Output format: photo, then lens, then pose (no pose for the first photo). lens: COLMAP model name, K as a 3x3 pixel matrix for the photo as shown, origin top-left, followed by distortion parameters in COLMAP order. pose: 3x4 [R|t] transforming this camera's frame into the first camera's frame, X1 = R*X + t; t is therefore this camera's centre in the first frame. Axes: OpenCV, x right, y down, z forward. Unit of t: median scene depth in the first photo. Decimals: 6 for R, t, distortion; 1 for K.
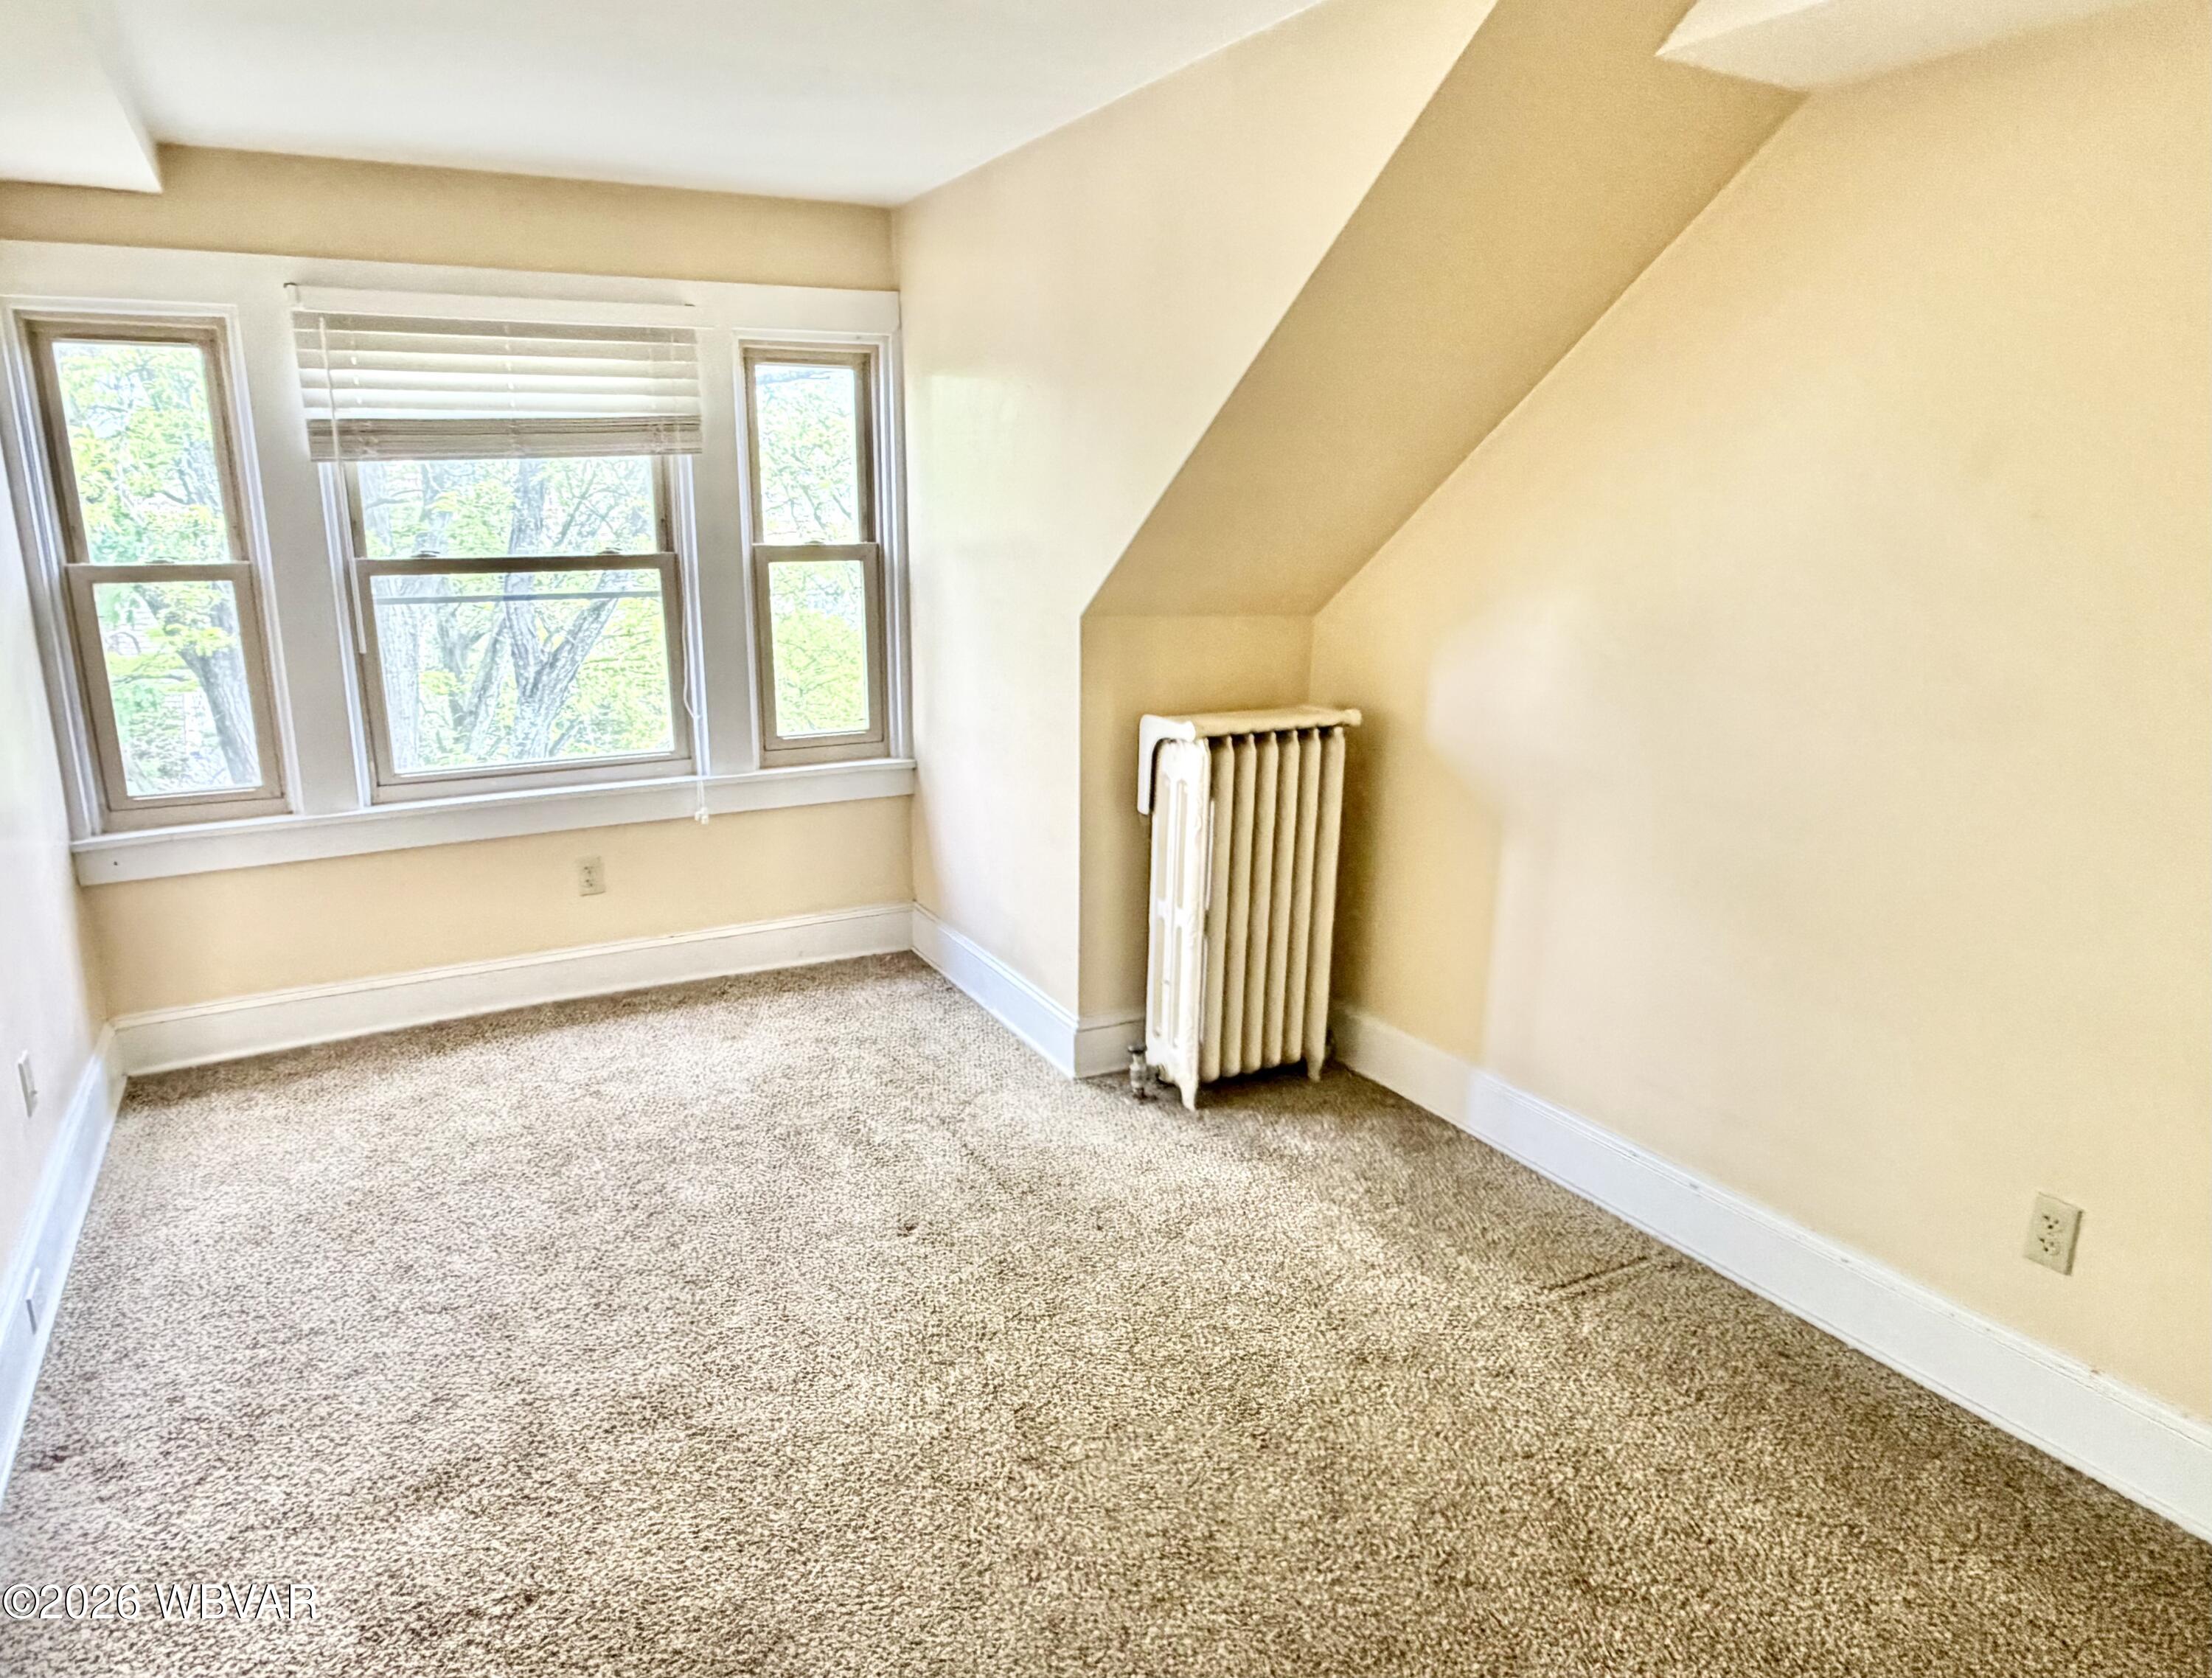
lens RADIAL K [[1428.6, 0, 1093.3], [0, 1428.6, 877.6], [0, 0, 1]] dist [-0.006049, 0.000966]
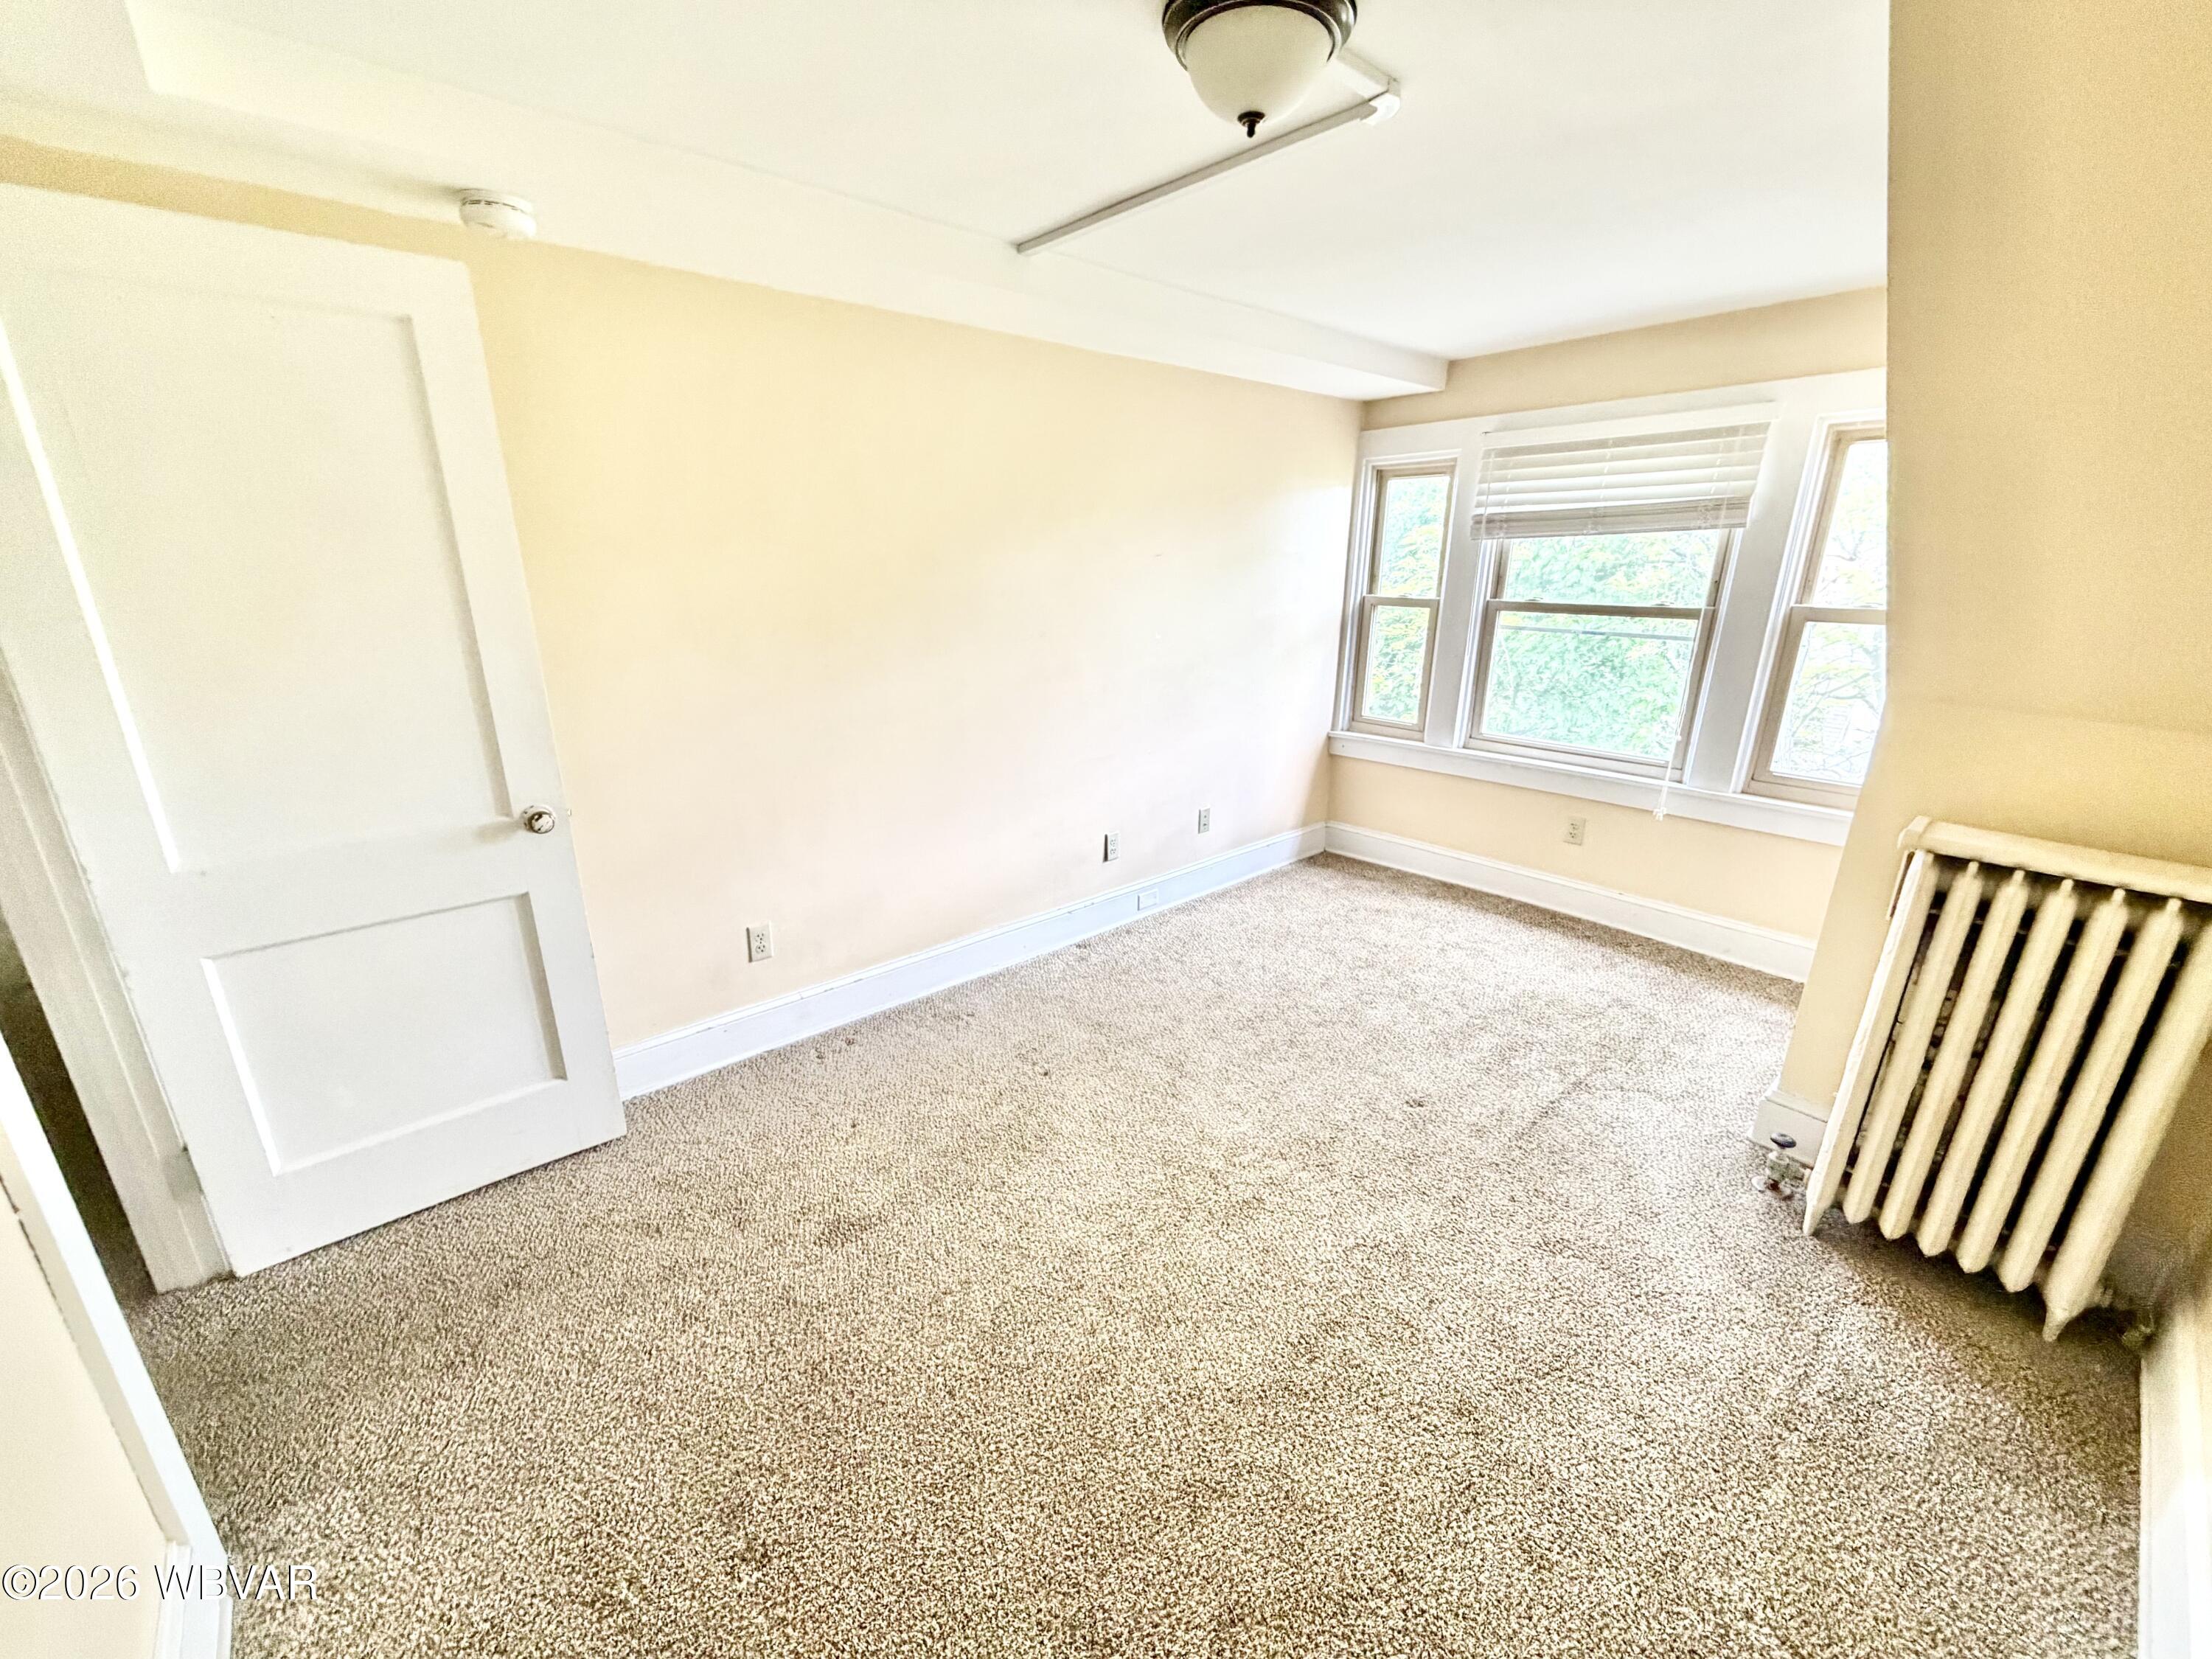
lens RADIAL K [[888.0, 0, 1104.7], [0, 888.0, 842.1], [0, 0, 1]] dist [-0.001777, -0.000336]
pose [[0.212977, 0.298661, -0.930292, 0.427983], [-0.254162, 0.936292, 0.242400, -0.098029], [0.943420, 0.184819, 0.275318, 0.354040]]
